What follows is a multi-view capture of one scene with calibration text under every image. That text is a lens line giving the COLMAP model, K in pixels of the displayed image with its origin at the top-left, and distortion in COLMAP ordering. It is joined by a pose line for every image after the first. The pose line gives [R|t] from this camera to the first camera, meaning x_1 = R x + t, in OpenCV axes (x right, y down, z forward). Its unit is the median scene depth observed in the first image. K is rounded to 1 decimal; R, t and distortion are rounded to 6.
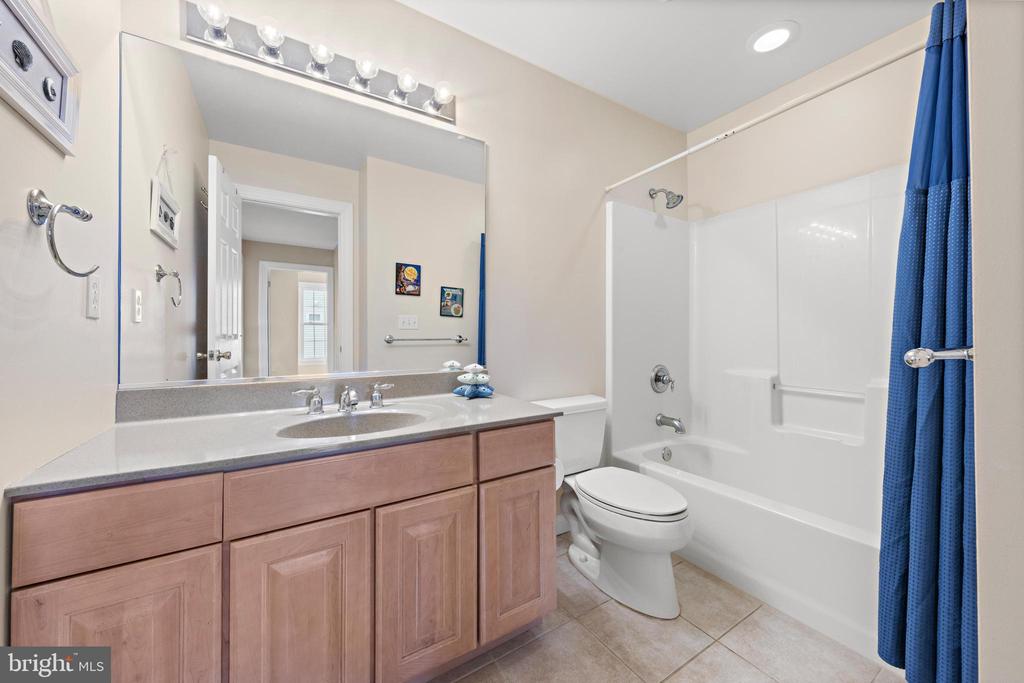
lens RADIAL K [[377.5, 0, 508.1], [0, 377.5, 343.6], [0, 0, 1]] dist [-0.001916, -0.000054]
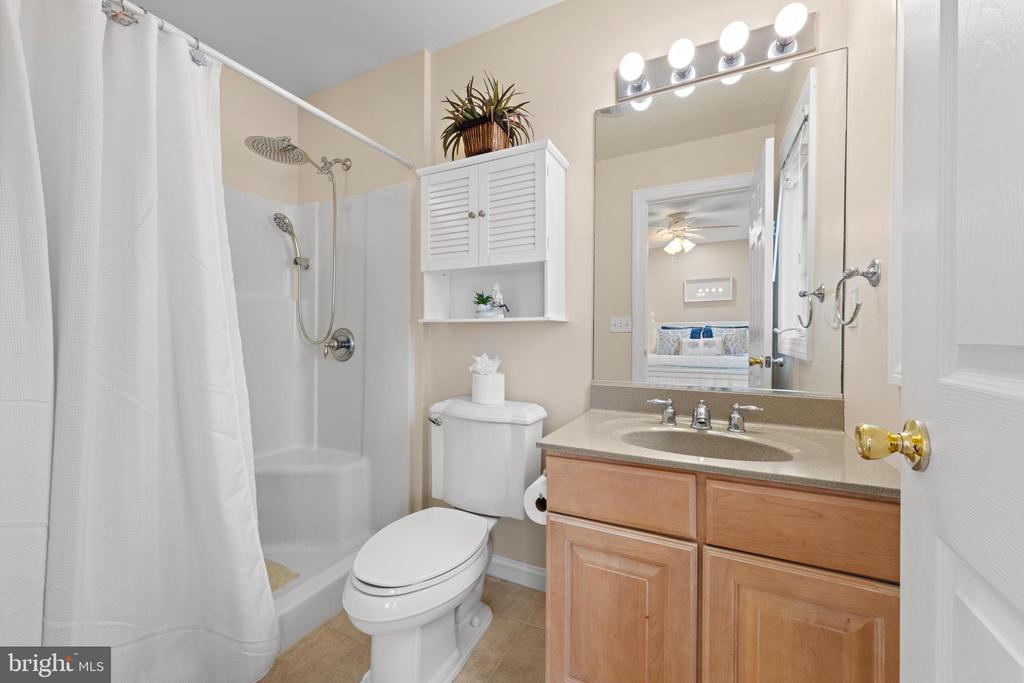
lens RADIAL K [[404.4, 0, 511.8], [0, 404.4, 336.9], [0, 0, 1]] dist [0.006142, 0.000202]
pose [[0.530045, -0.009095, -0.847920, 0.162965], [-0.024609, 0.999356, -0.026102, -0.005071], [0.847612, 0.034702, 0.529480, 0.091414]]
